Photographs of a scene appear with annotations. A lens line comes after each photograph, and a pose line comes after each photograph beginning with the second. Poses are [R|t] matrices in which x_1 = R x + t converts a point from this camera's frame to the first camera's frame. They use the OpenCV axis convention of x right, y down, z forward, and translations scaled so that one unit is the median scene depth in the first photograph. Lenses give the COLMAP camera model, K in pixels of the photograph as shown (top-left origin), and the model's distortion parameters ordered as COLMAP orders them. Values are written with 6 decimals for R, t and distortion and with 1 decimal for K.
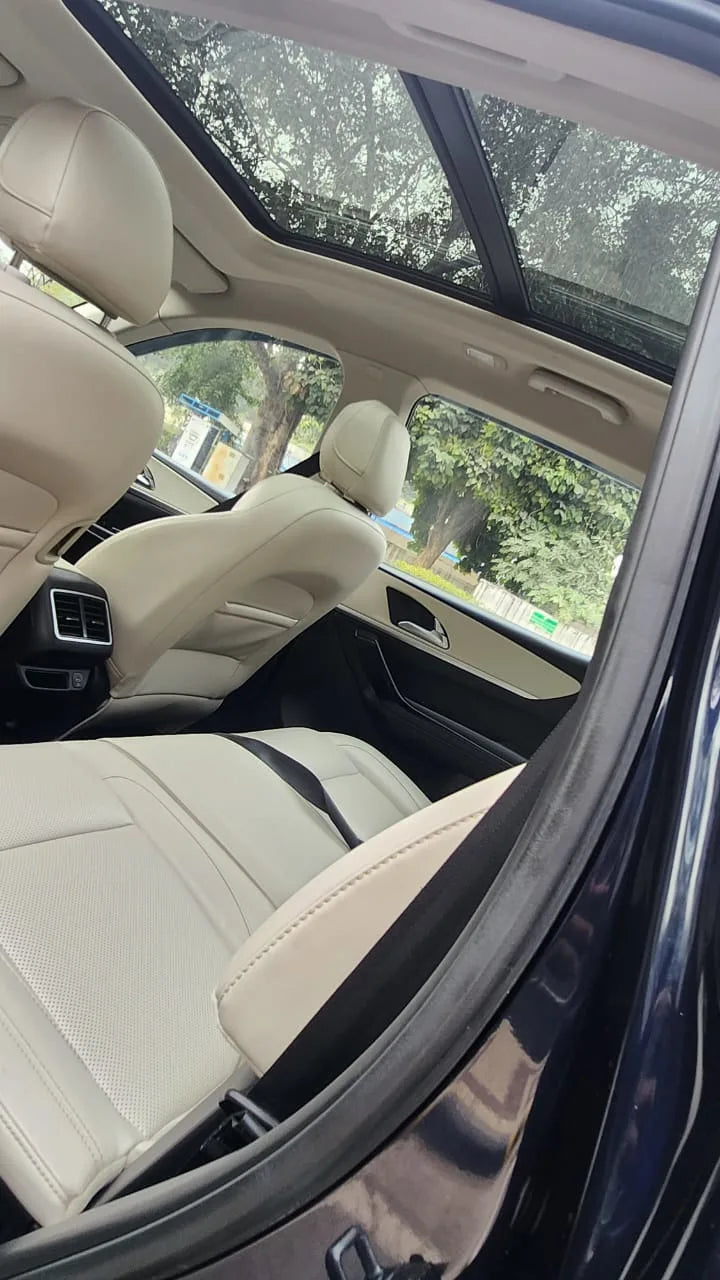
lens RADIAL K [[852.8, 0, 363.5], [0, 852.8, 641.0], [0, 0, 1]] dist [-0.001741, -0.001182]
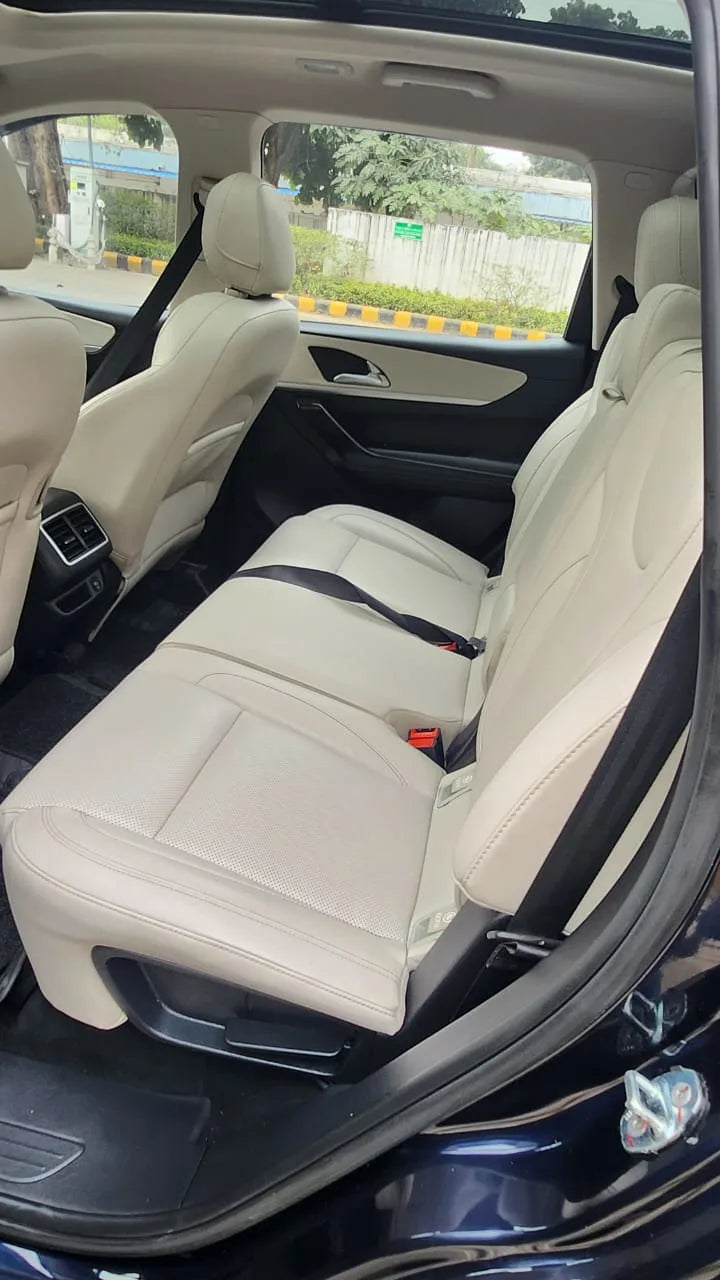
lens RADIAL K [[852.8, 0, 364.6], [0, 852.8, 641.3], [0, 0, 1]] dist [-0.001741, -0.001182]
pose [[0.919817, -0.392344, 0.001616, -0.045240], [0.359693, 0.844899, 0.395939, -0.137921], [-0.156709, -0.363610, 0.918276, -0.023916]]
